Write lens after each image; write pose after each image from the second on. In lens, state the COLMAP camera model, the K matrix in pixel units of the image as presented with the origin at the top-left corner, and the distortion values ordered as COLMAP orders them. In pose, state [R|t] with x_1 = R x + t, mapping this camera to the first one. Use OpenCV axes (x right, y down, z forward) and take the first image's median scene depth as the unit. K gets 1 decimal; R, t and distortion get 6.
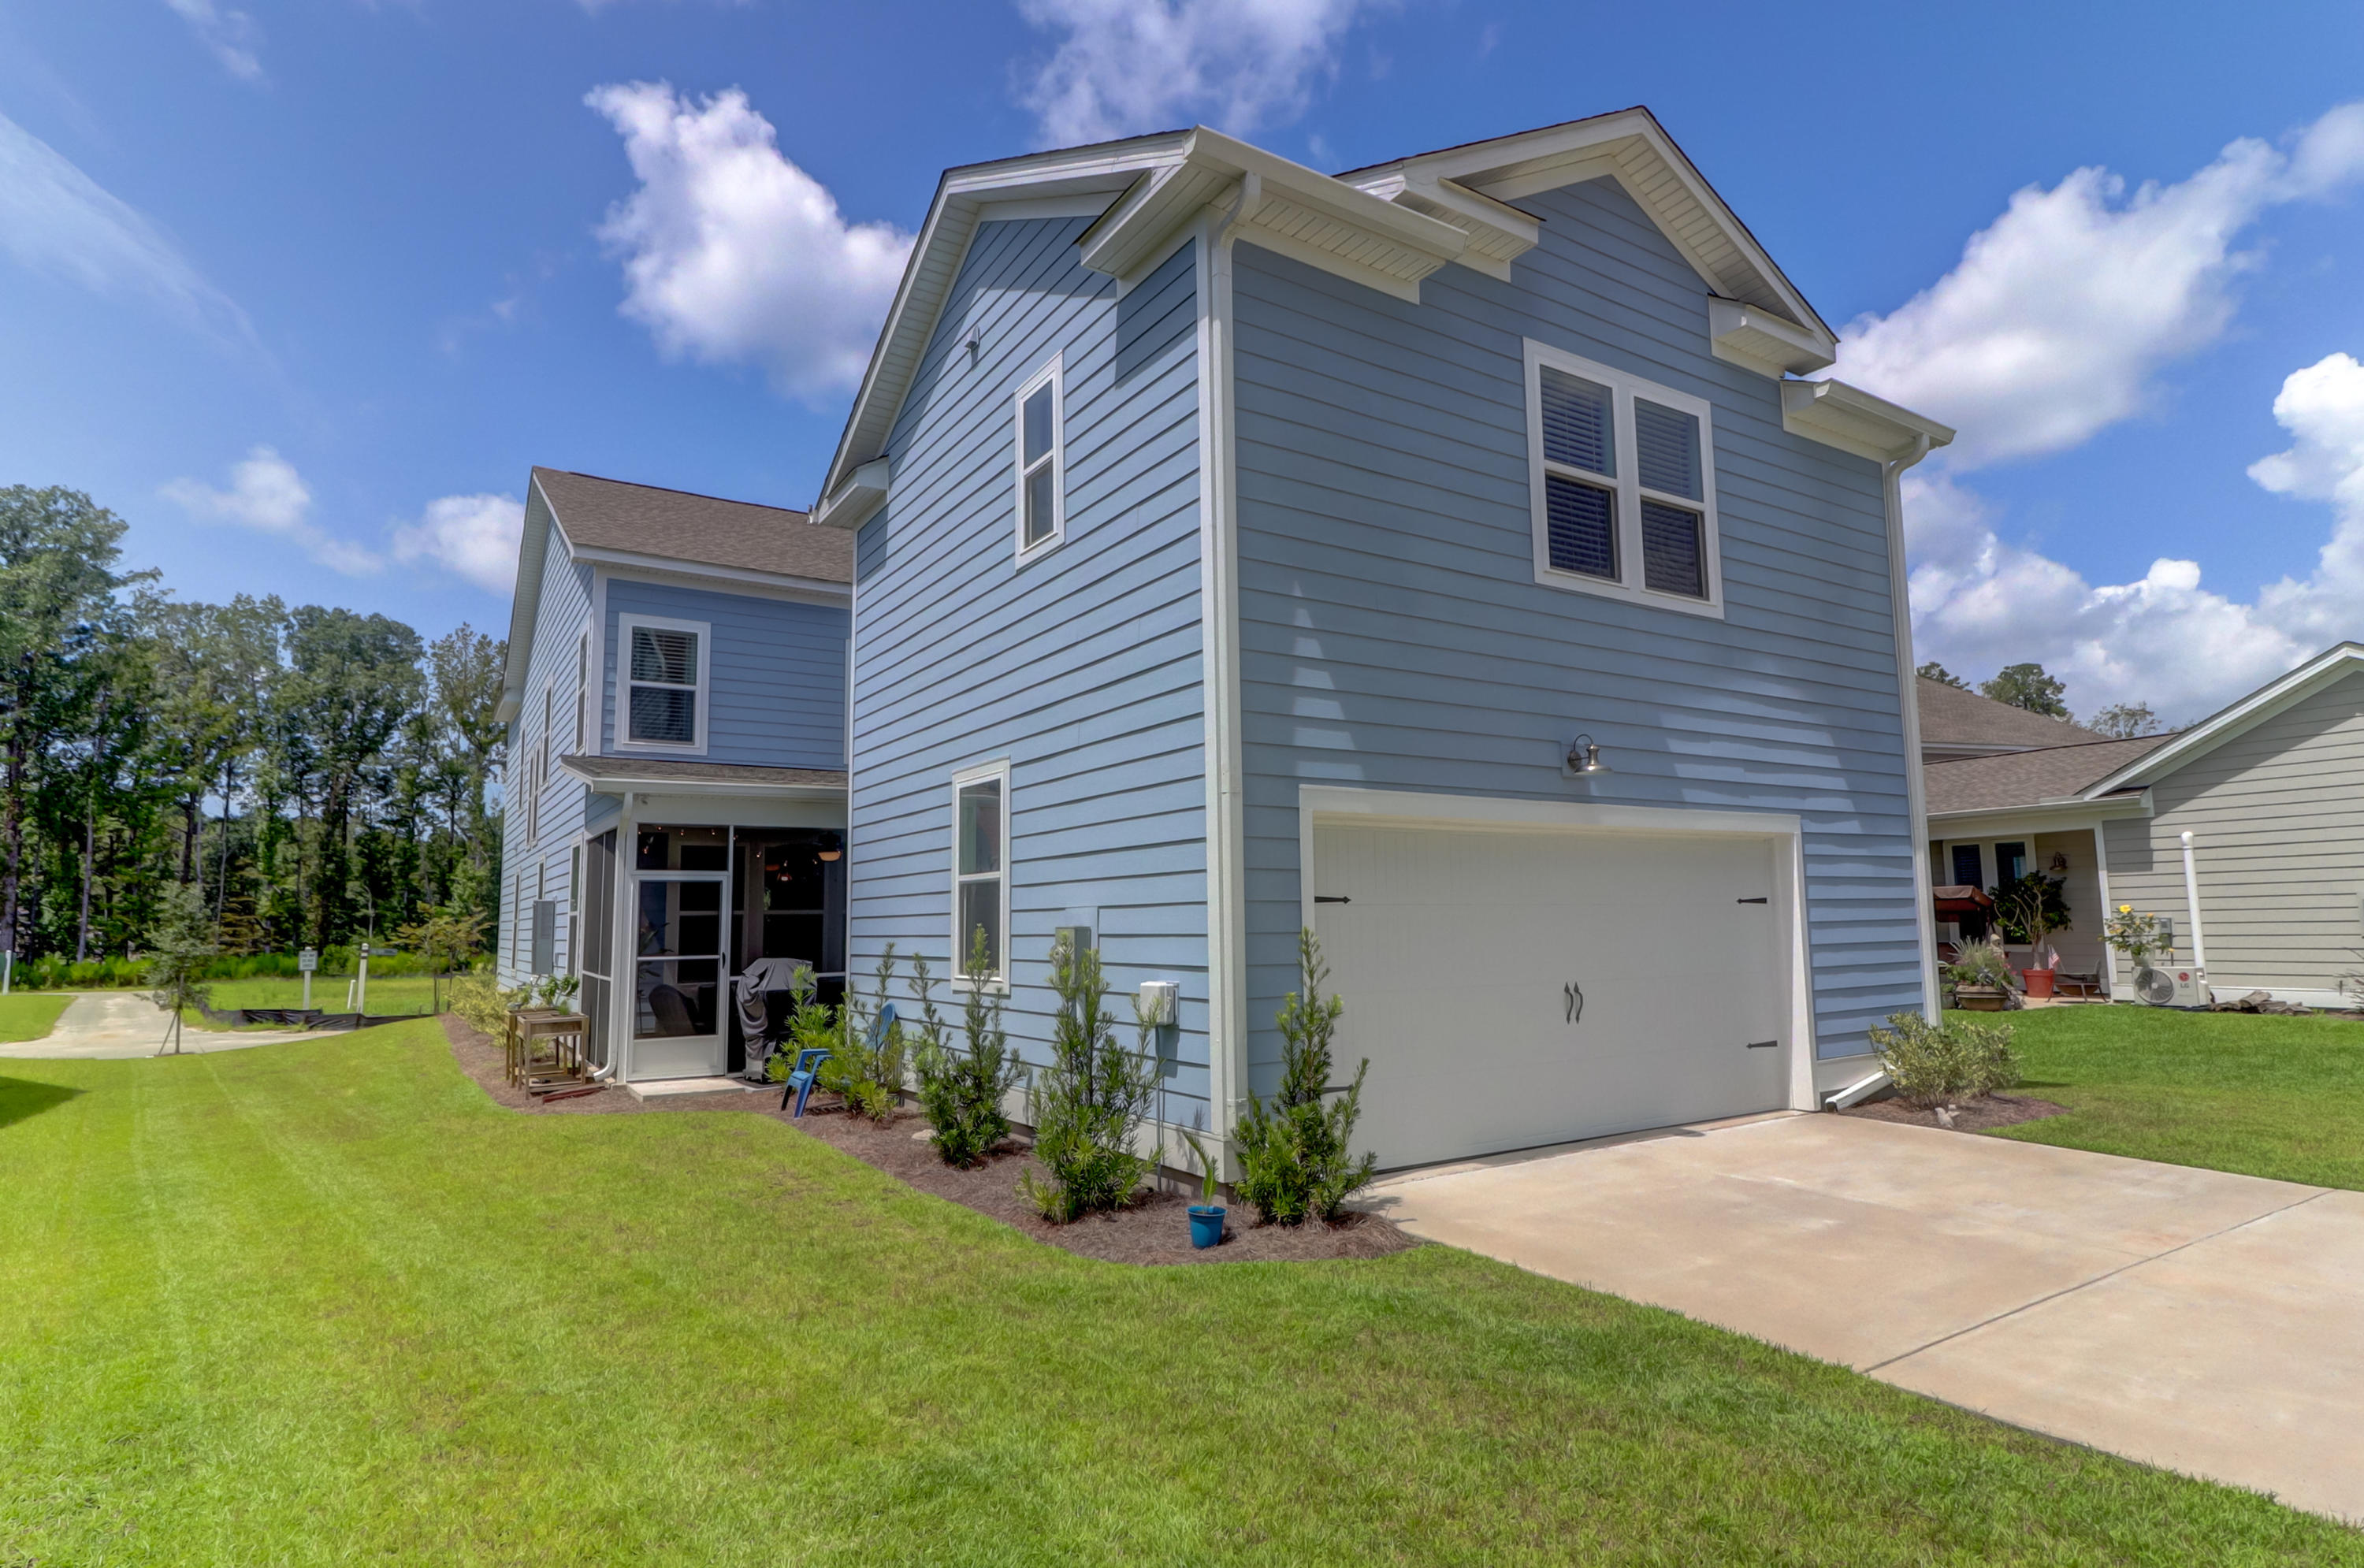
lens RADIAL K [[1232.8, 0, 1180.7], [0, 1232.8, 781.9], [0, 0, 1]] dist [-0.004118, -0.007017]
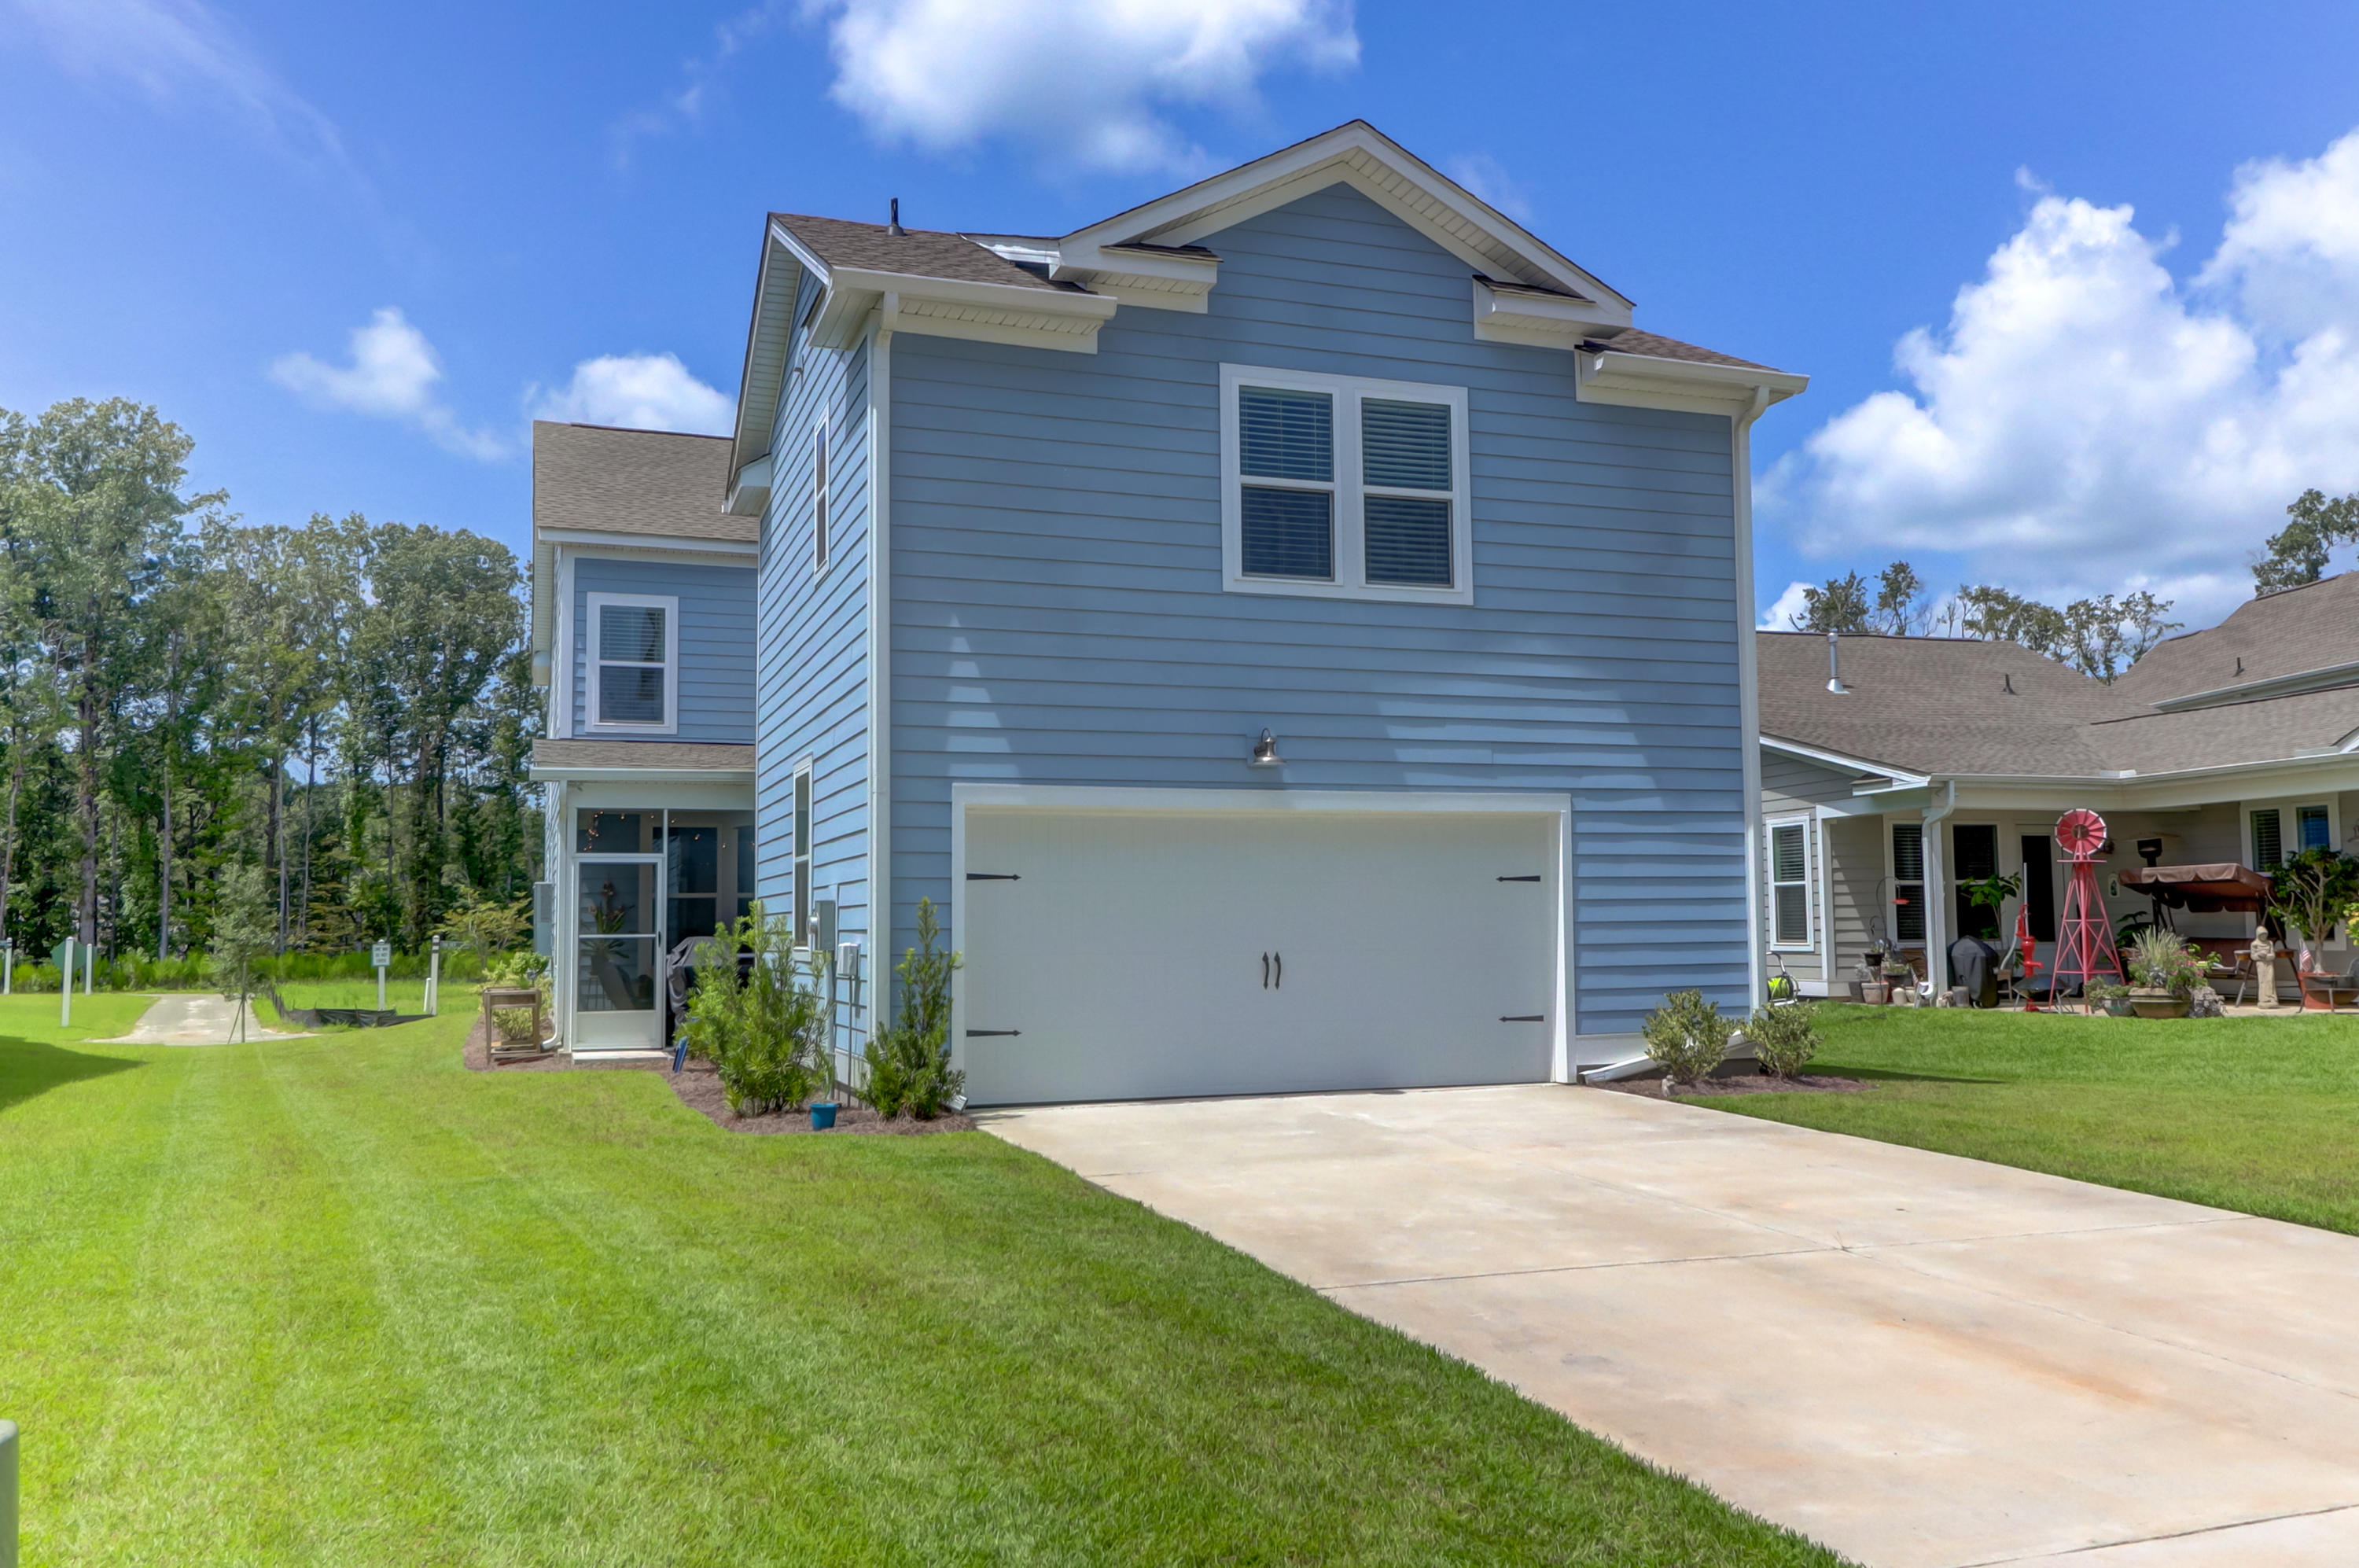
lens RADIAL K [[1826.1, 0, 1183.4], [0, 1826.1, 783.0], [0, 0, 1]] dist [-0.032229, 0.010269]
pose [[0.975945, -0.012688, -0.217647, 0.411035], [0.020971, 0.999139, 0.035787, -0.033173], [0.217005, -0.039490, 0.975371, -0.412921]]
